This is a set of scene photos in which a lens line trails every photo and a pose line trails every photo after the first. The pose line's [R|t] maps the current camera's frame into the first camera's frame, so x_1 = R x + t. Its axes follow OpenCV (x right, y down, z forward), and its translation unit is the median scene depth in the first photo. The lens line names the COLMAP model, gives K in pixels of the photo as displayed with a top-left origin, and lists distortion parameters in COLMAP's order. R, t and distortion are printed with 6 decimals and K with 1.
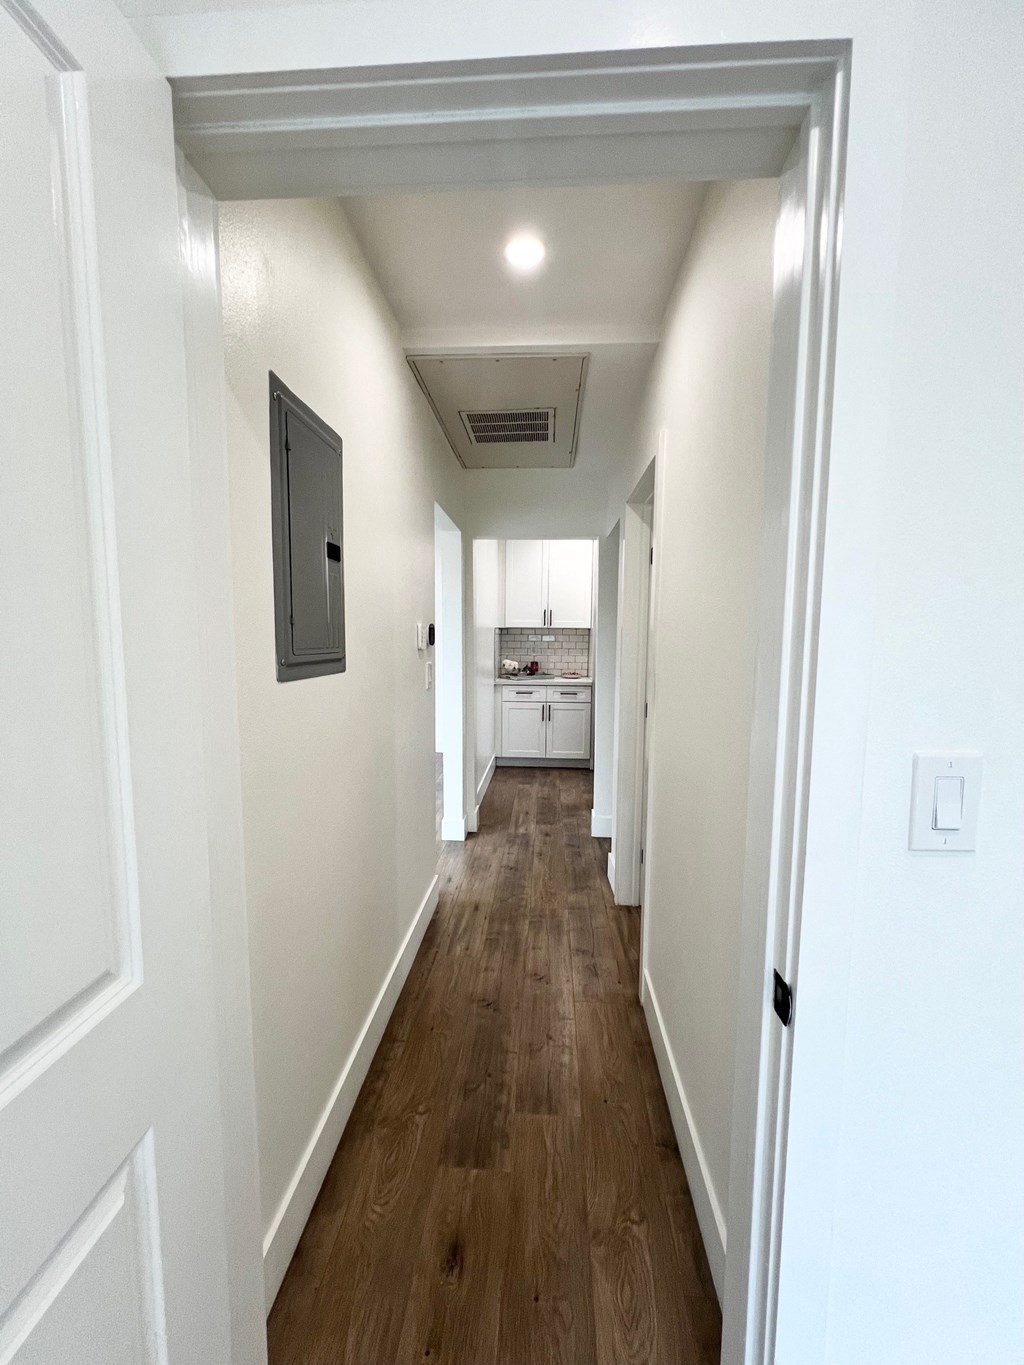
lens RADIAL K [[545.9, 0, 512.0], [0, 545.9, 682.5], [0, 0, 1]] dist [0.001258, 0.000311]
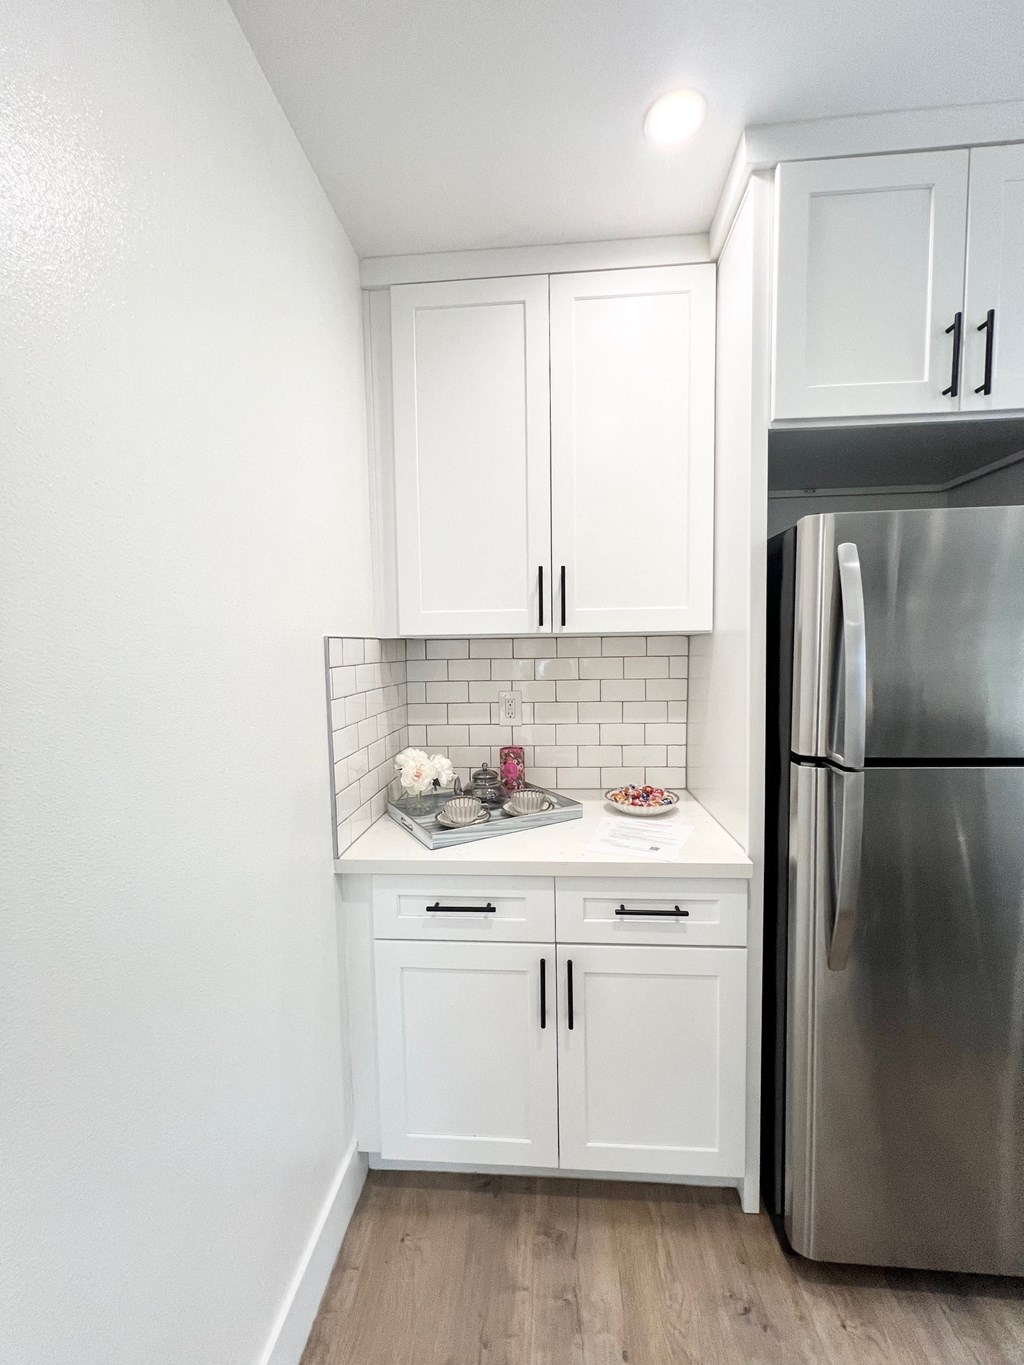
lens RADIAL K [[545.9, 0, 512.0], [0, 545.9, 682.5], [0, 0, 1]] dist [0.001258, 0.000311]
pose [[0.999440, -0.028596, -0.017376, 0.048934], [0.027943, 0.998934, -0.036750, -0.065538], [0.018409, 0.036244, 0.999173, 0.719735]]
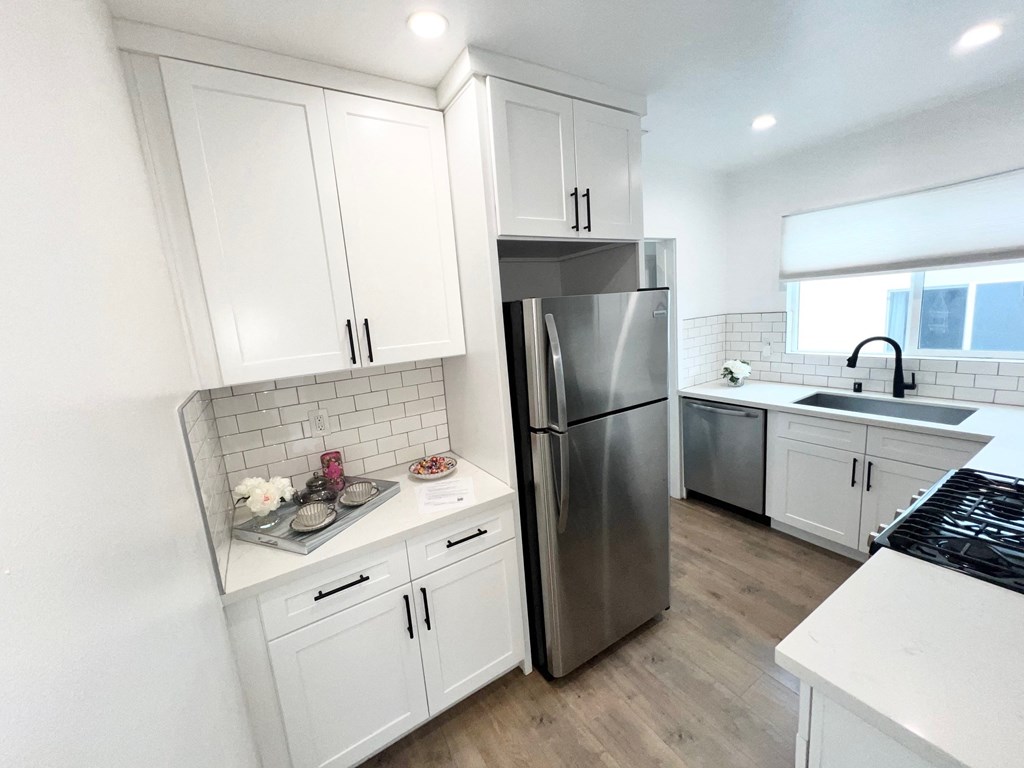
lens RADIAL K [[409.6, 0, 511.2], [0, 409.6, 381.8], [0, 0, 1]] dist [0.001258, 0.000311]
pose [[0.809936, -0.172915, 0.560450, -0.009451], [0.145829, 0.984917, 0.093131, -0.100716], [-0.568100, 0.006299, 0.822935, 0.706406]]
